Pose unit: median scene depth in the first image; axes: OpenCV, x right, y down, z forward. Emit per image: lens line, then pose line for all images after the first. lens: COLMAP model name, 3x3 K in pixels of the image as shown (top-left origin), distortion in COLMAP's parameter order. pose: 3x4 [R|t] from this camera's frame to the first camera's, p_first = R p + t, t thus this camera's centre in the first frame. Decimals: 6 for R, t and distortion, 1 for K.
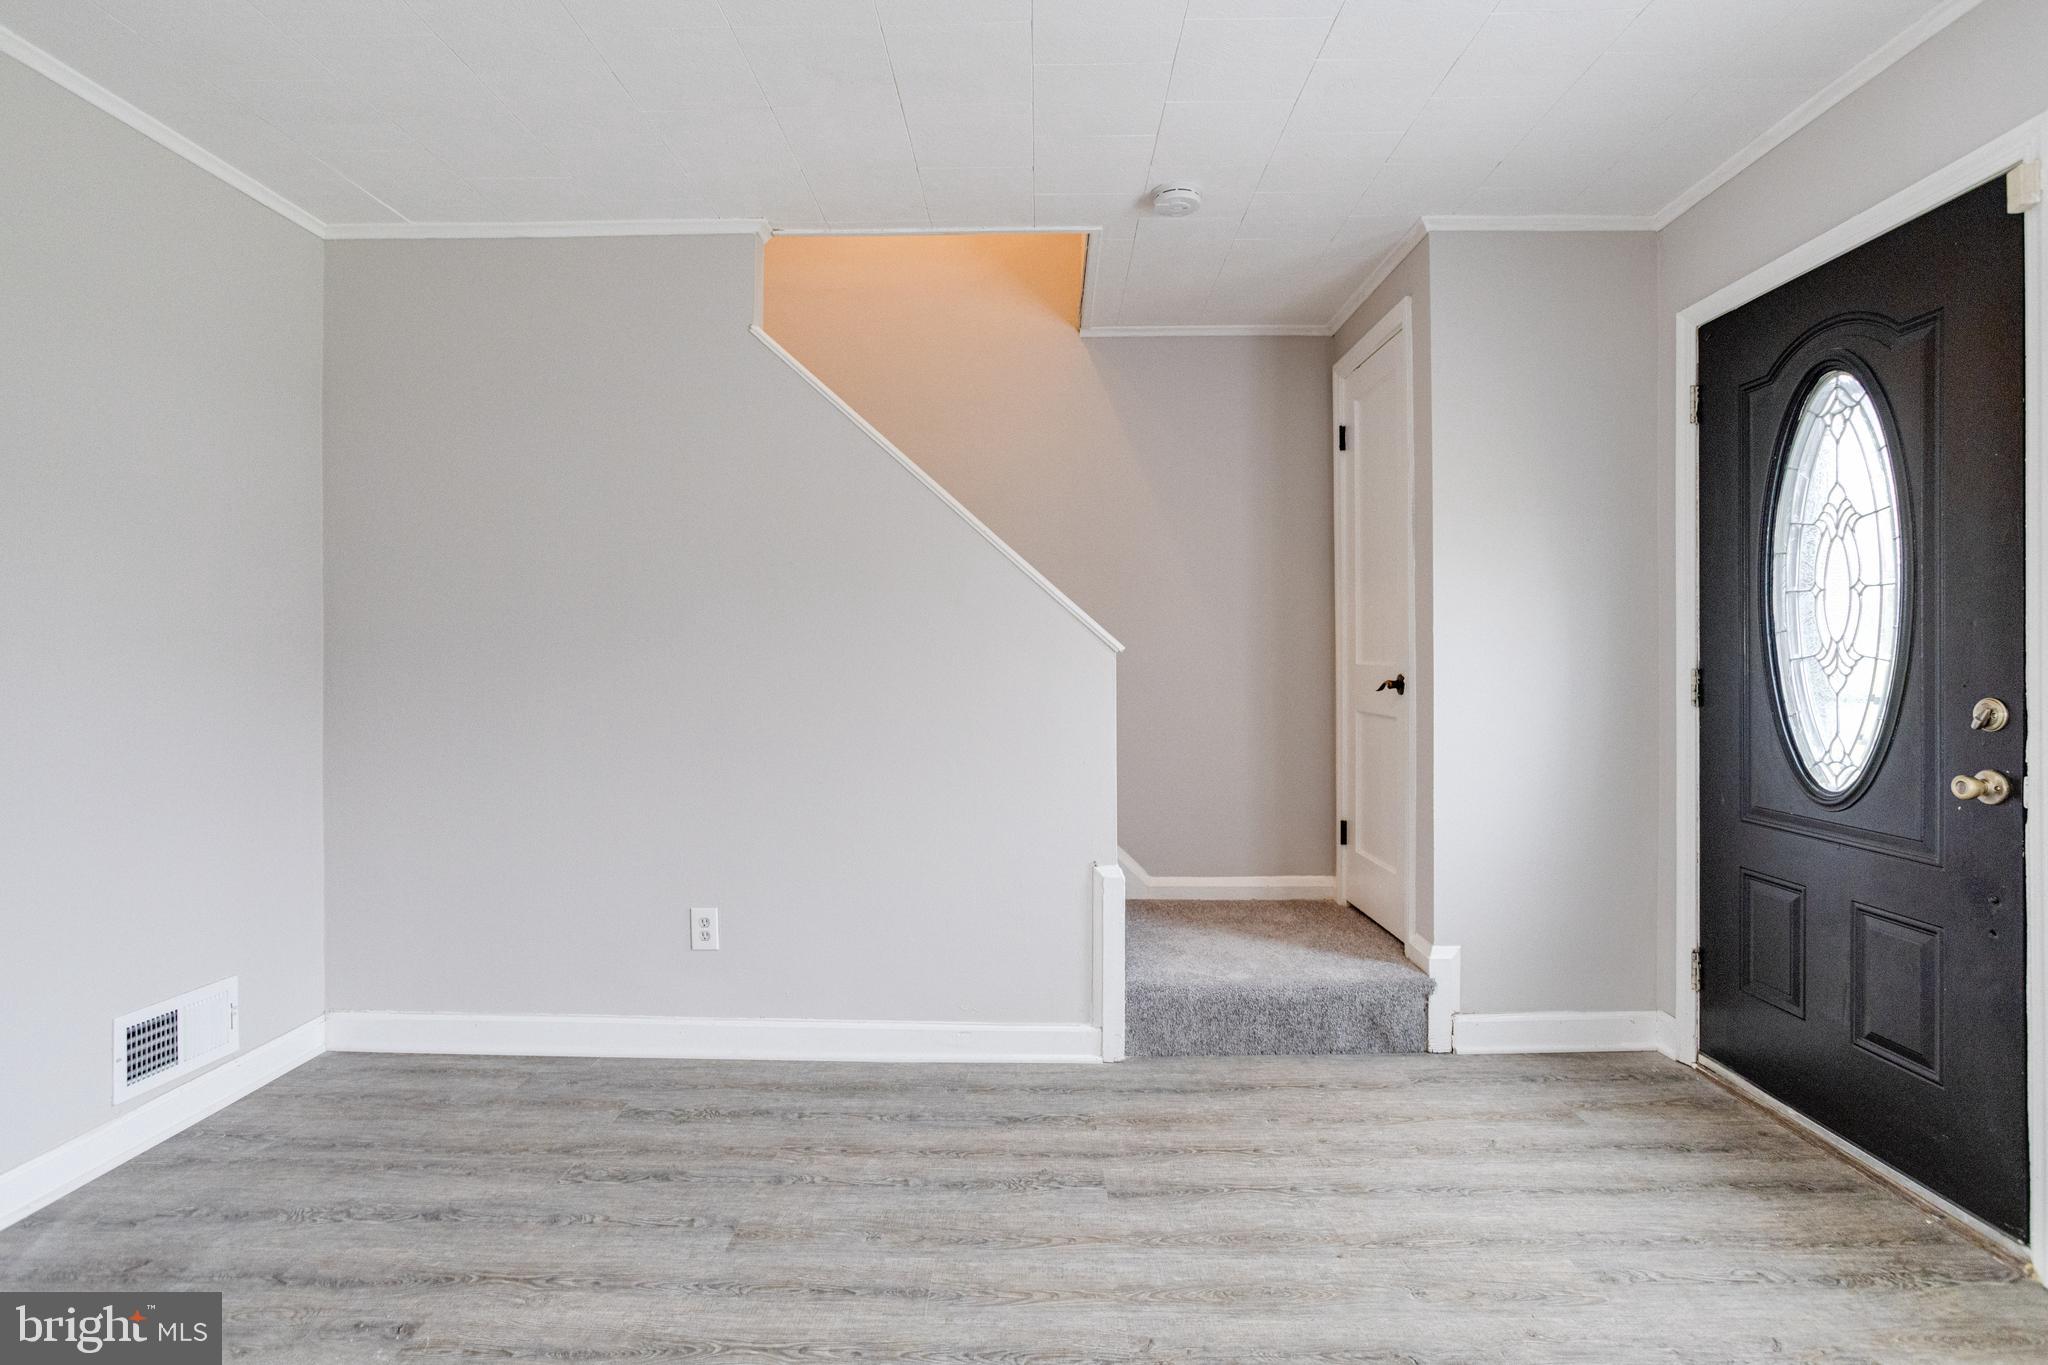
lens RADIAL K [[989.2, 0, 1024.3], [0, 989.2, 662.6], [0, 0, 1]] dist [-0.037775, 0.018762]
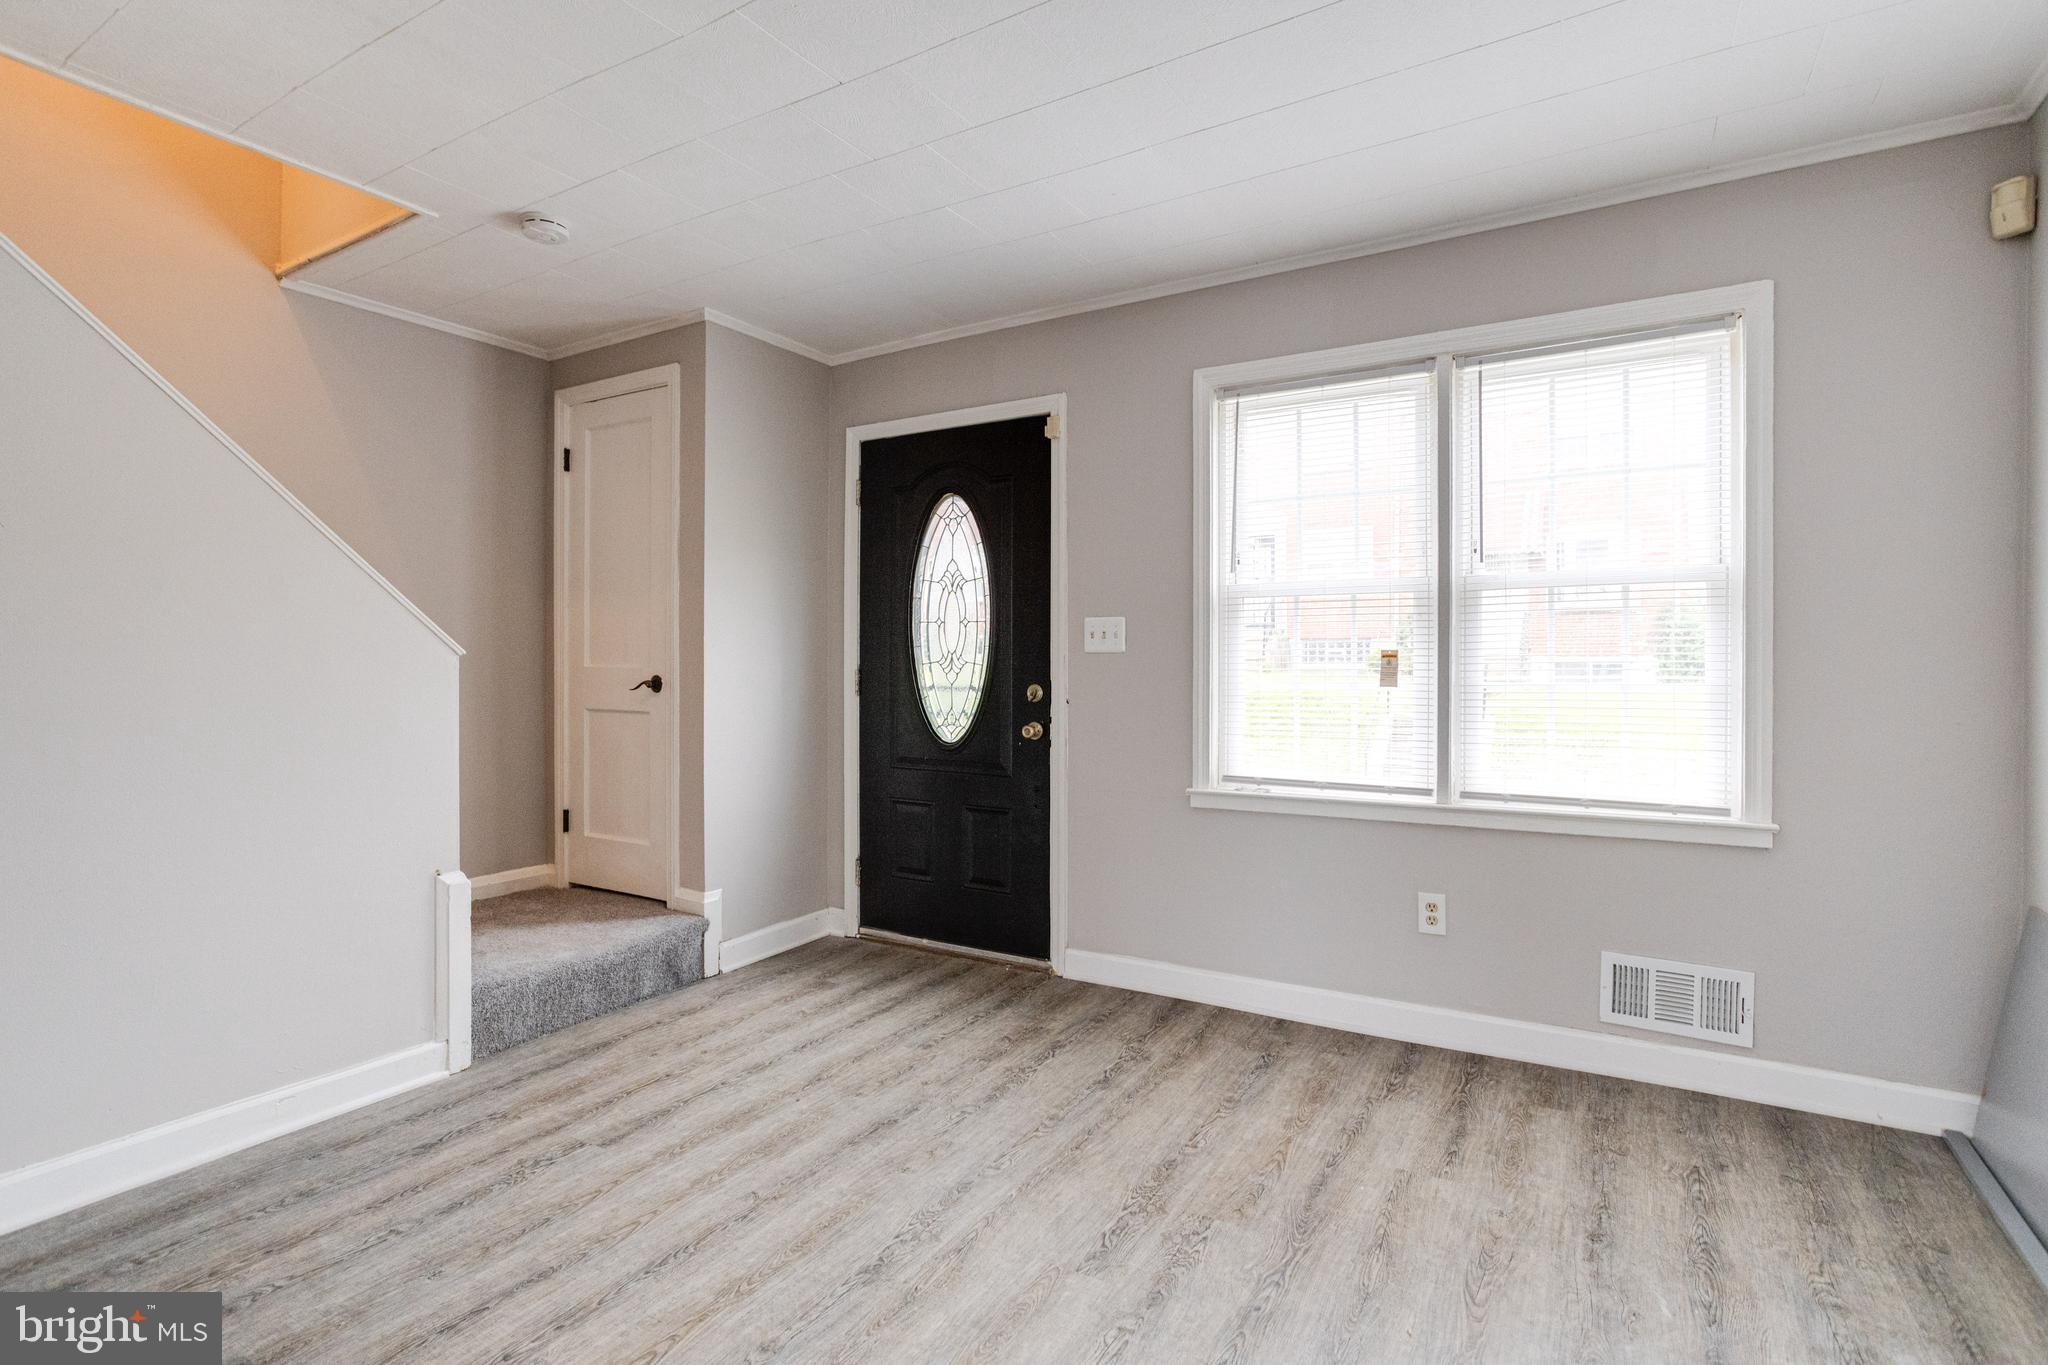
lens RADIAL K [[981.4, 0, 1017.7], [0, 981.4, 663.7], [0, 0, 1]] dist [-0.042685, 0.020711]
pose [[0.505561, 0.001178, 0.862790, -0.523232], [-0.001344, 0.999999, -0.000577, -0.002487], [-0.862790, -0.000868, 0.505562, 0.034345]]
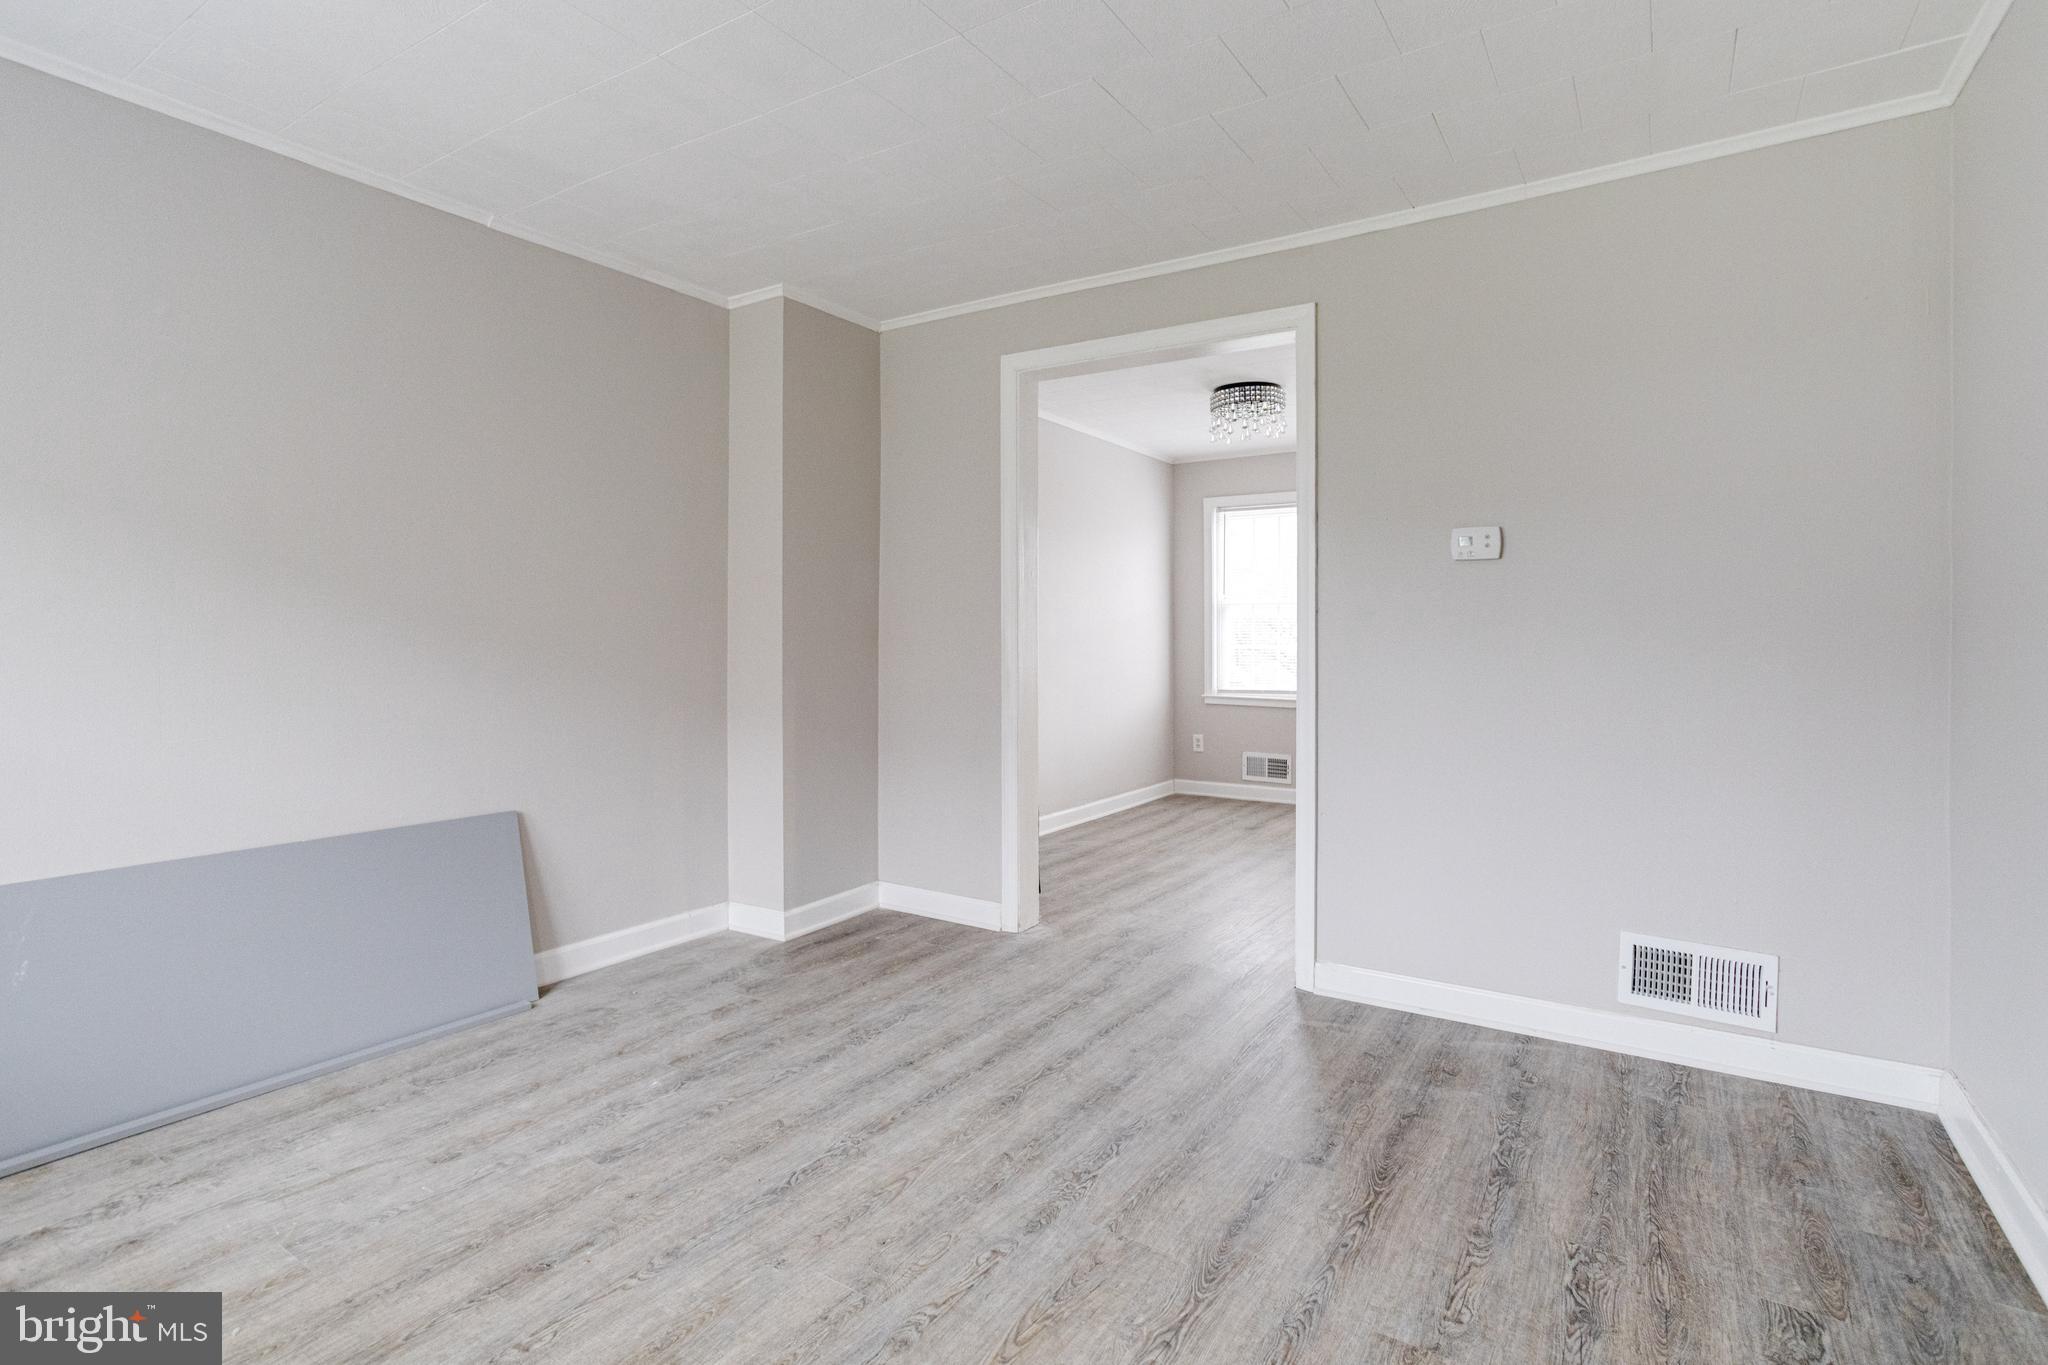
lens RADIAL K [[1003.0, 0, 1021.2], [0, 1003.0, 649.6], [0, 0, 1]] dist [-0.034416, 0.018710]
pose [[-0.539170, 0.011364, -0.842120, 0.434542], [0.001886, 0.999923, 0.012286, 0.000356], [0.842195, 0.005037, -0.539150, 0.906687]]
